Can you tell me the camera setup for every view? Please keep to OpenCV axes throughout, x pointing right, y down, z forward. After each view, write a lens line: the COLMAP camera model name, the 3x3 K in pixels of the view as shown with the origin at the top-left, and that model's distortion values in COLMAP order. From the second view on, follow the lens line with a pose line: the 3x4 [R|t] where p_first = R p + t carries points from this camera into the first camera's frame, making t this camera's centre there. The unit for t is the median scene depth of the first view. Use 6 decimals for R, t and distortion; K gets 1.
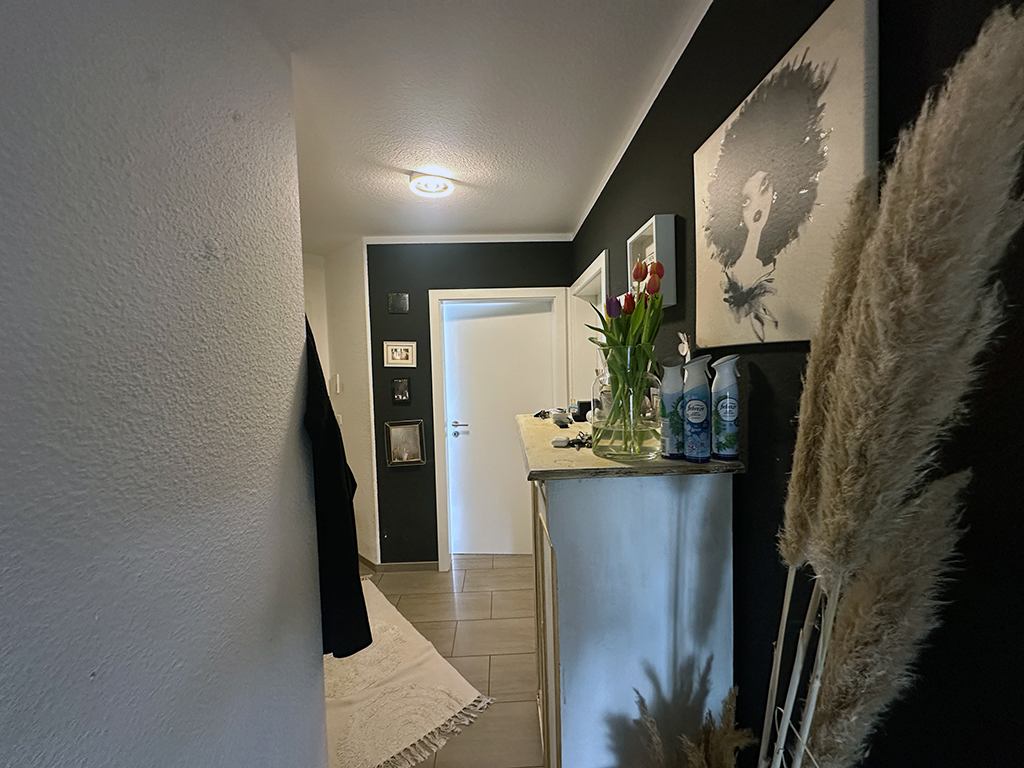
lens RADIAL K [[406.4, 0, 513.9], [0, 406.4, 385.3], [0, 0, 1]] dist [-0.009305, 0.000876]
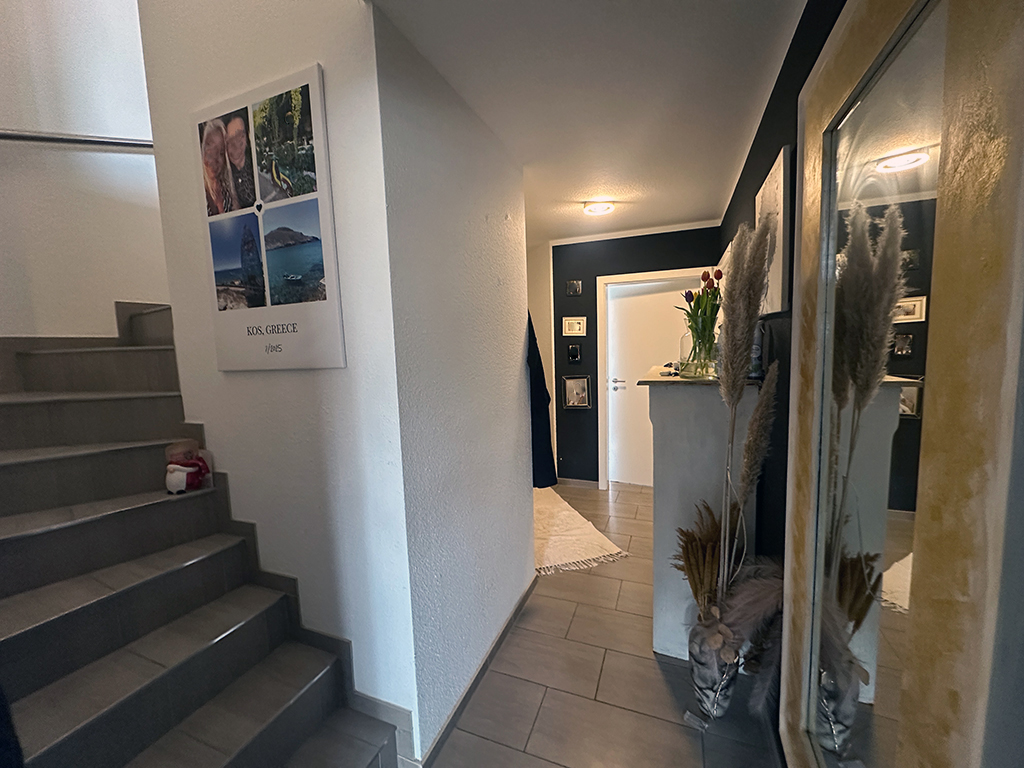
lens RADIAL K [[406.4, 0, 513.7], [0, 406.4, 385.9], [0, 0, 1]] dist [-0.009305, 0.000876]
pose [[0.915744, 0.038110, -0.399951, 0.085354], [-0.011764, 0.997608, 0.068123, 0.032327], [0.401591, -0.057678, 0.914001, -0.337540]]
